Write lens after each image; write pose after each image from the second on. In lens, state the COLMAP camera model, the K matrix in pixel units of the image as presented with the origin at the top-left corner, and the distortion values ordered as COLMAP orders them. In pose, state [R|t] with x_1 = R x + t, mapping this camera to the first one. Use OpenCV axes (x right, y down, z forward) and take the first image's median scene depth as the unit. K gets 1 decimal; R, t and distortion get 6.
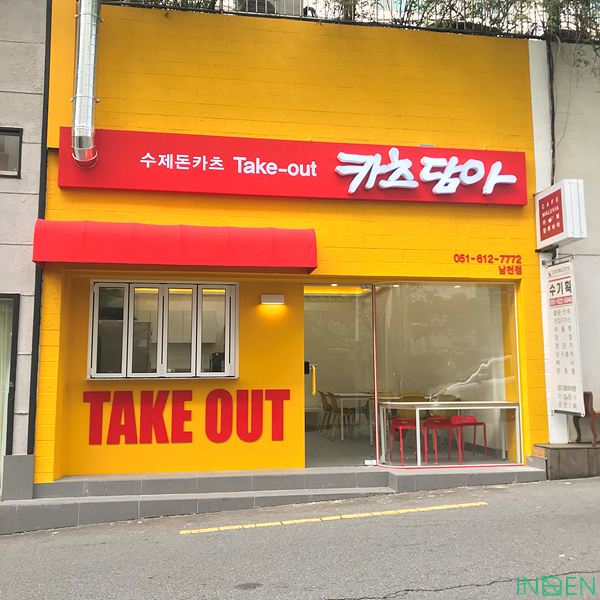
lens RADIAL K [[653.7, 0, 300.0], [0, 653.7, 300.0], [0, 0, 1]] dist [0.107829, -0.260096]
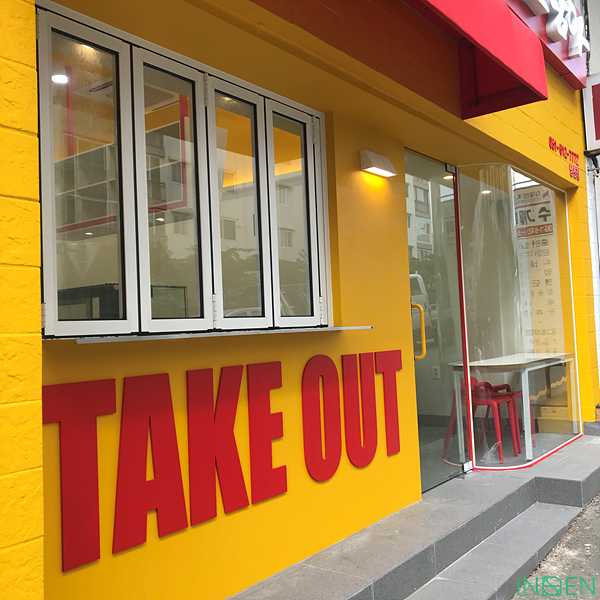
lens RADIAL K [[653.7, 0, 300.0], [0, 653.7, 300.0], [0, 0, 1]] dist [0.107829, -0.260096]
pose [[0.725921, 0.005340, 0.687757, -0.427216], [-0.043569, 0.998319, 0.038235, 0.085096], [-0.686396, -0.057720, 0.724934, 0.709637]]
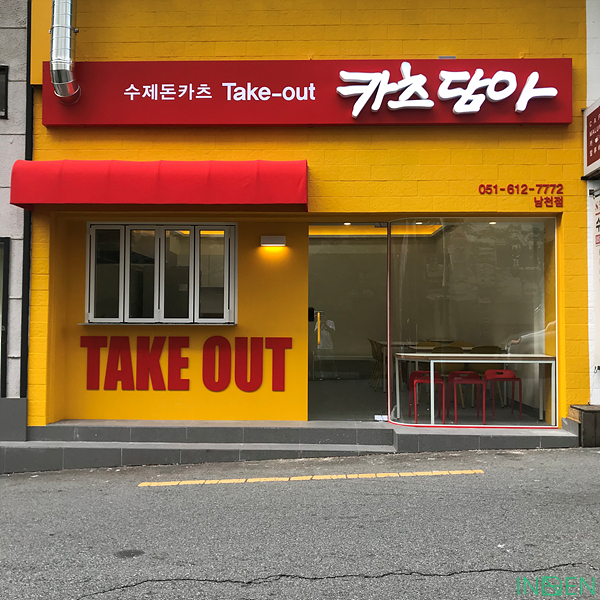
lens RADIAL K [[653.7, 0, 300.0], [0, 653.7, 300.0], [0, 0, 1]] dist [0.107829, -0.260096]
pose [[0.980662, 0.005363, -0.195634, 0.181254], [0.011274, 0.996416, 0.083831, 0.005664], [0.195383, -0.084415, 0.977087, 0.102844]]
